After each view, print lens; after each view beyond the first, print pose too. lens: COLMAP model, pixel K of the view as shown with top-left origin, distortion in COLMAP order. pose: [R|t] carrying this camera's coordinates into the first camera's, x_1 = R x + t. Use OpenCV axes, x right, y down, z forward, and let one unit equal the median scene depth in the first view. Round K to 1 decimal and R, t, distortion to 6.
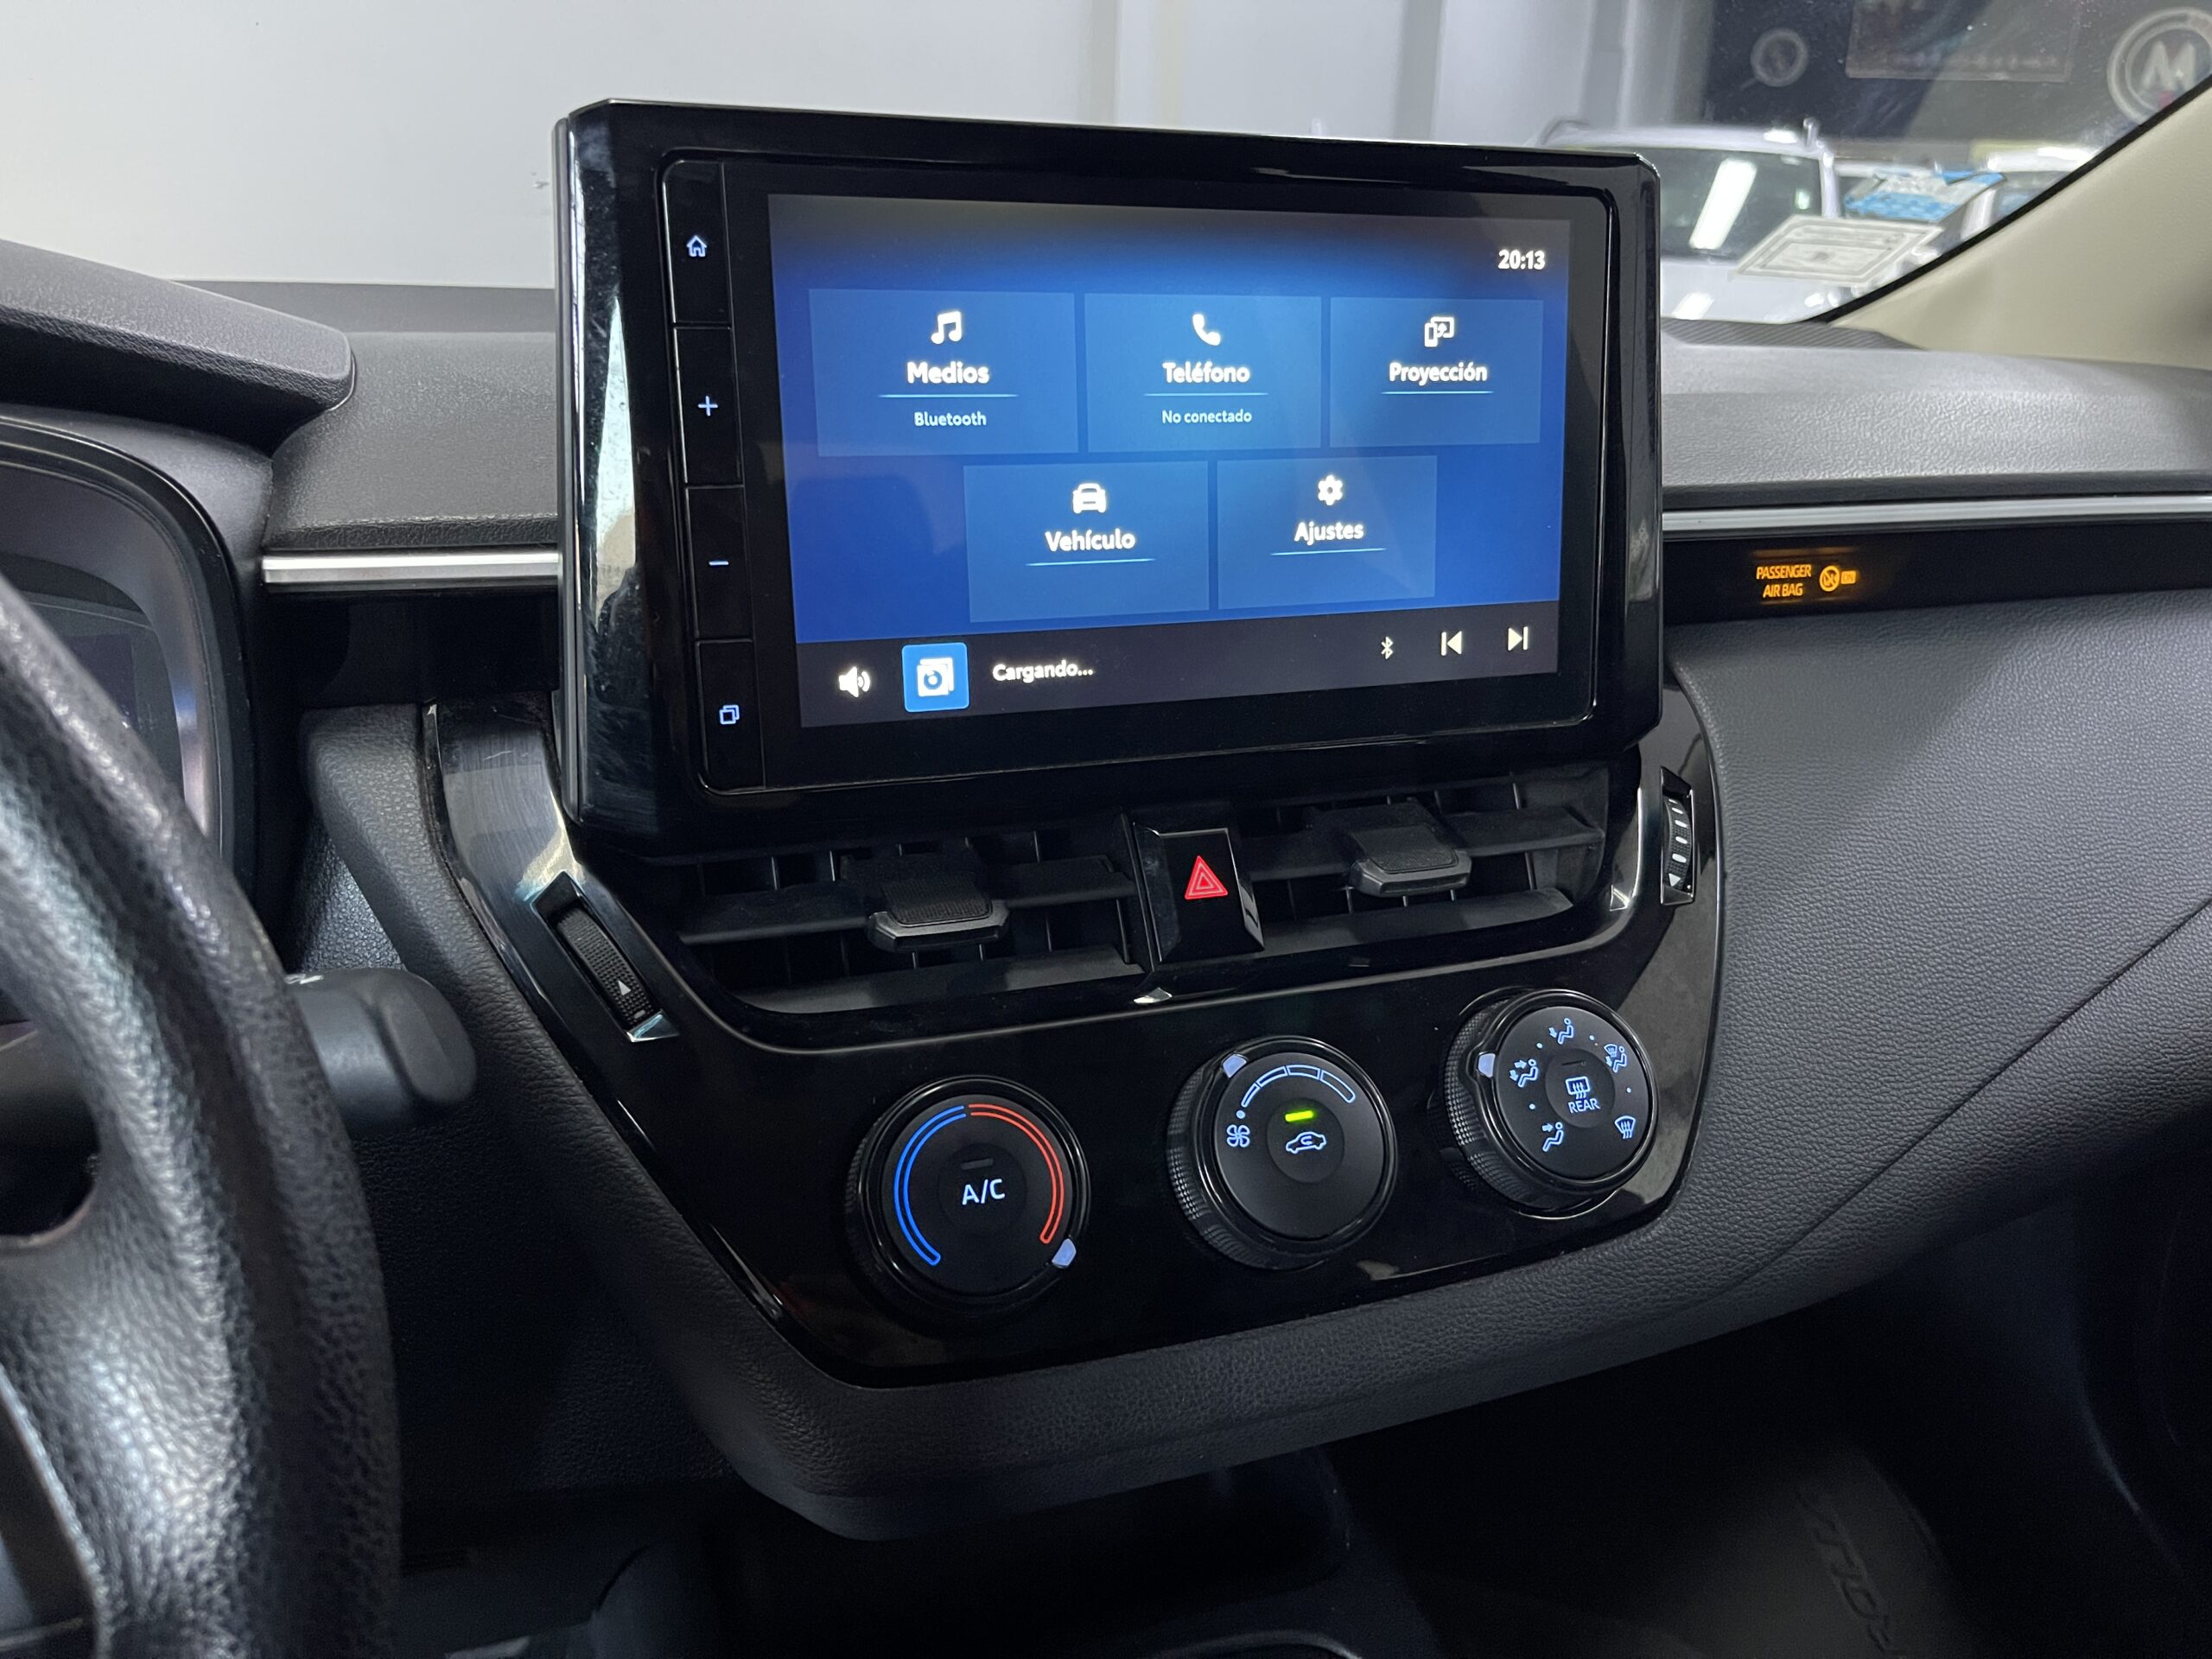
lens RADIAL K [[1666.6, 0, 1096.8], [0, 1666.6, 786.1], [0, 0, 1]] dist [0.003132, 0.000085]
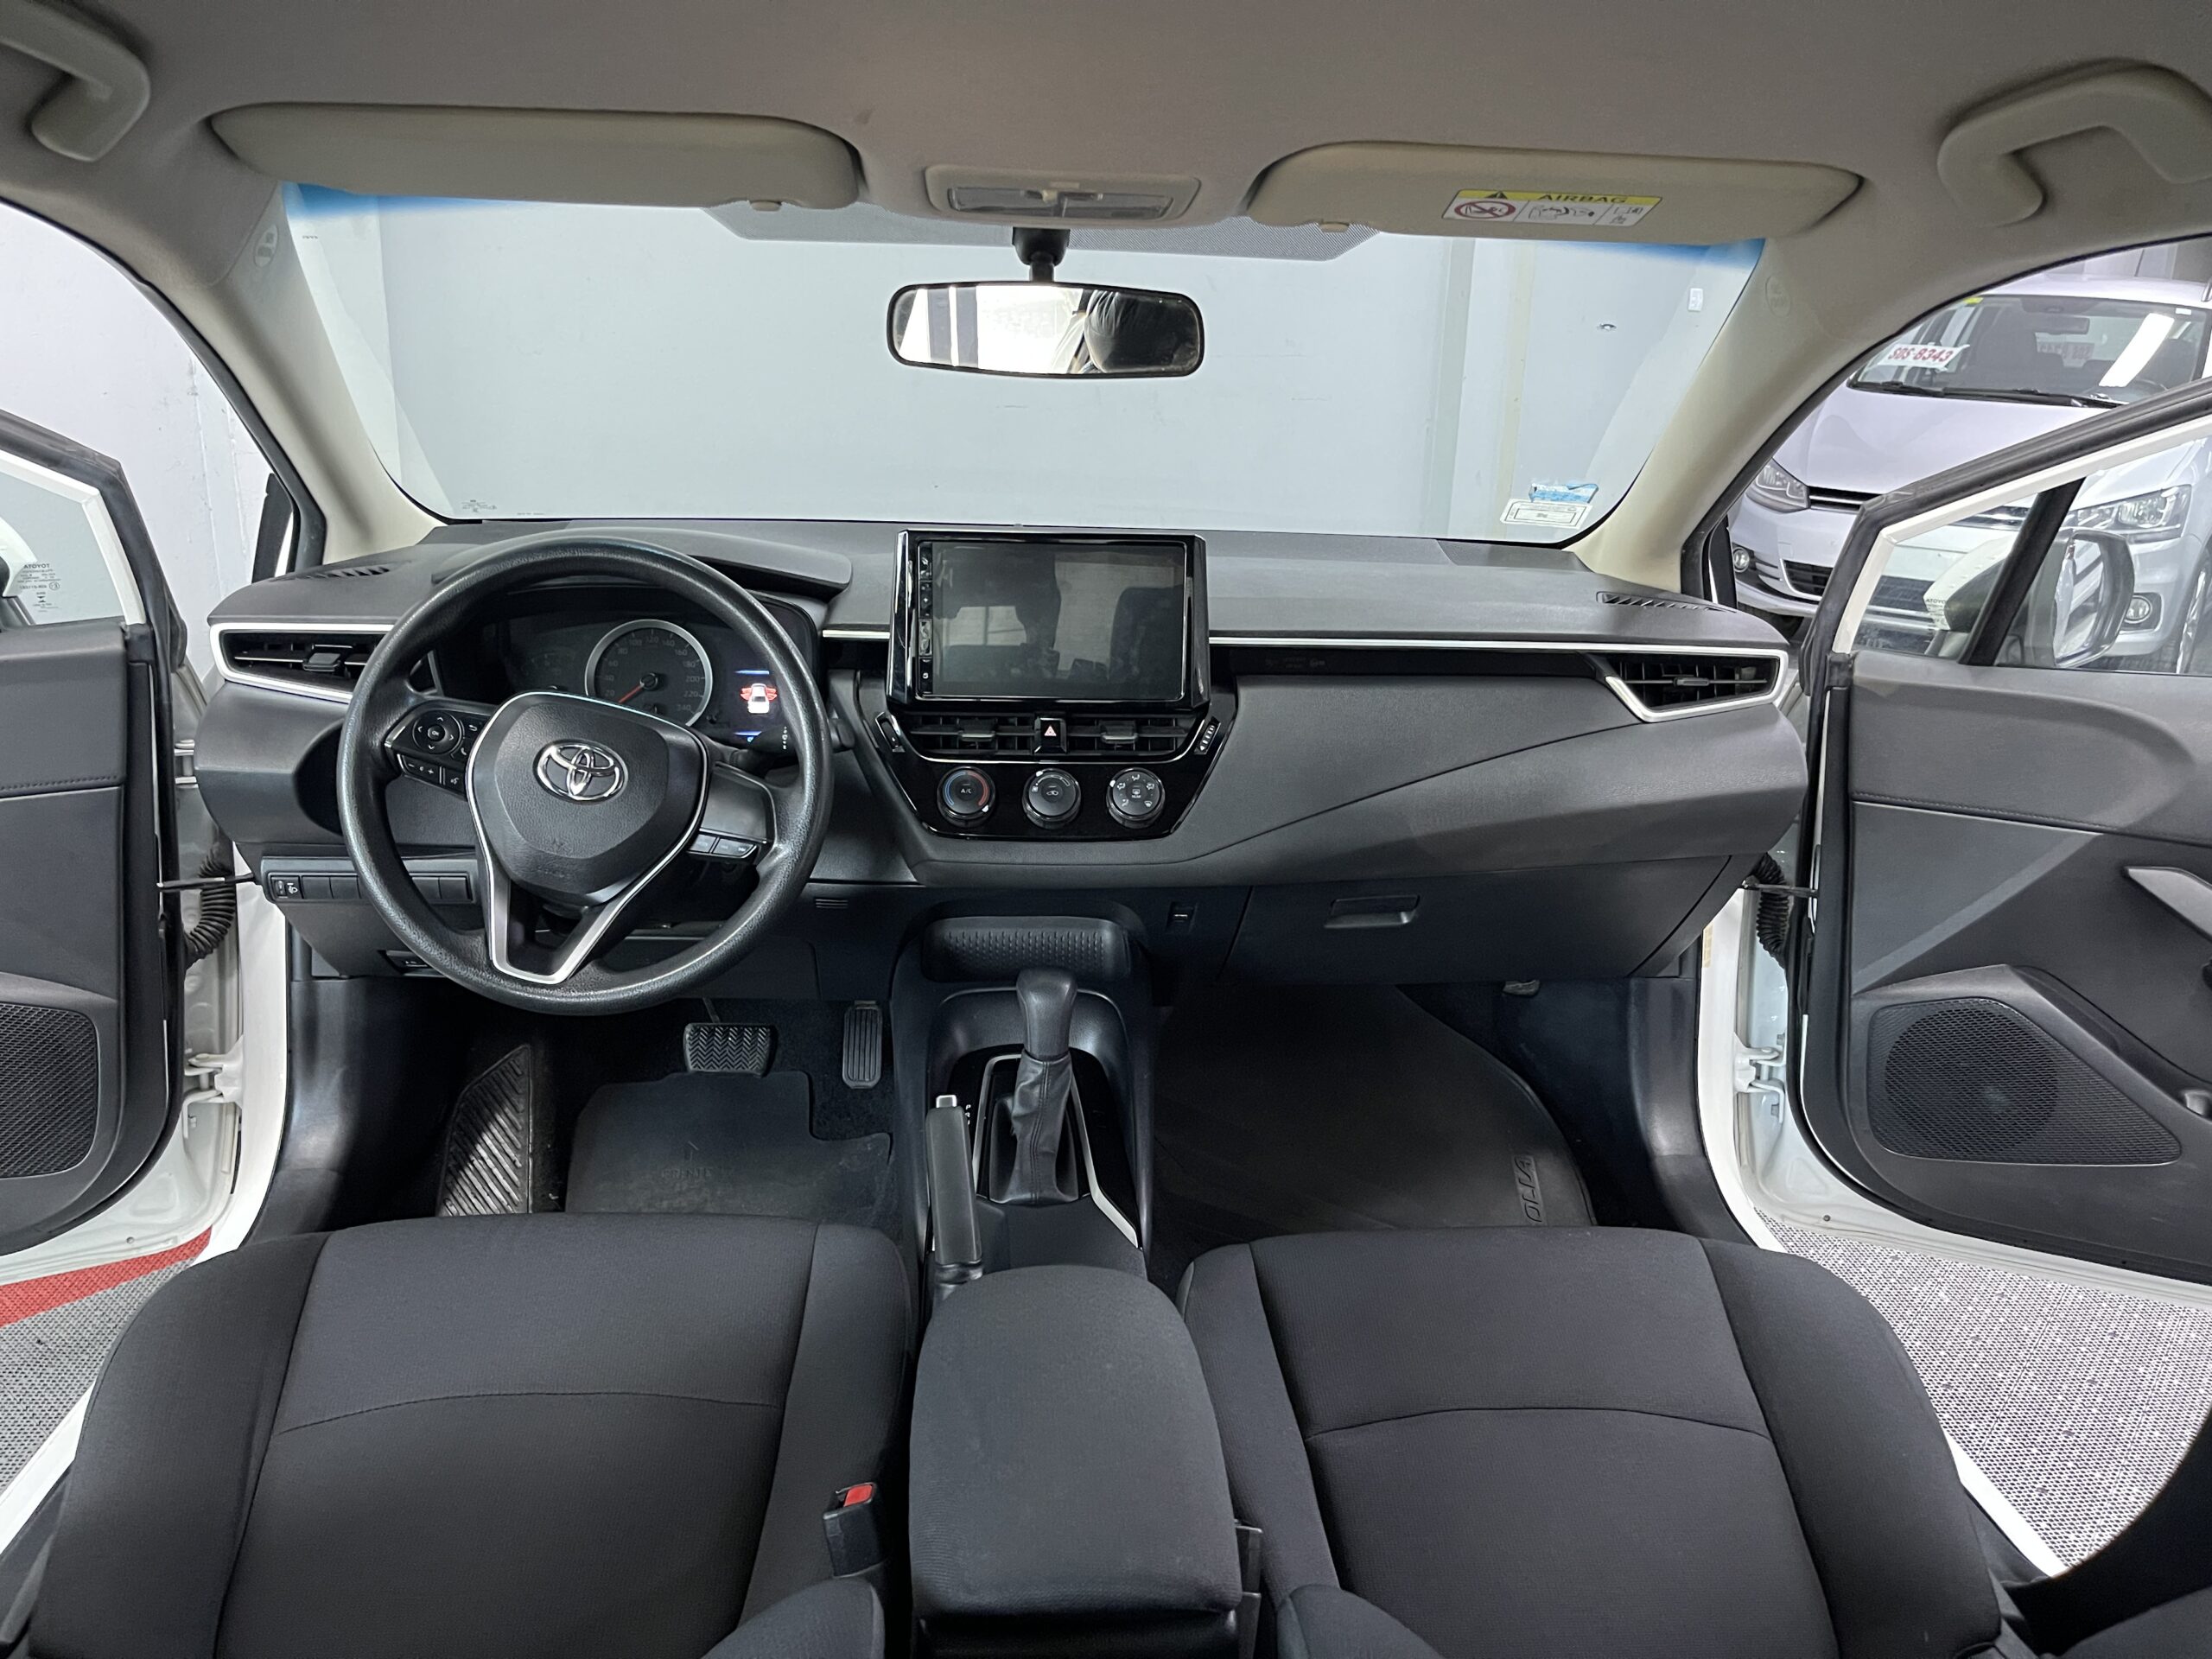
lens RADIAL K [[1588.6, 0, 1113.5], [0, 1588.6, 785.5], [0, 0, 1]] dist [0.024311, 0.000699]
pose [[0.959295, 0.075282, -0.272188, 1.234242], [-0.089749, 0.995117, -0.041077, 0.327124], [0.267766, 0.063833, 0.961367, -2.456862]]
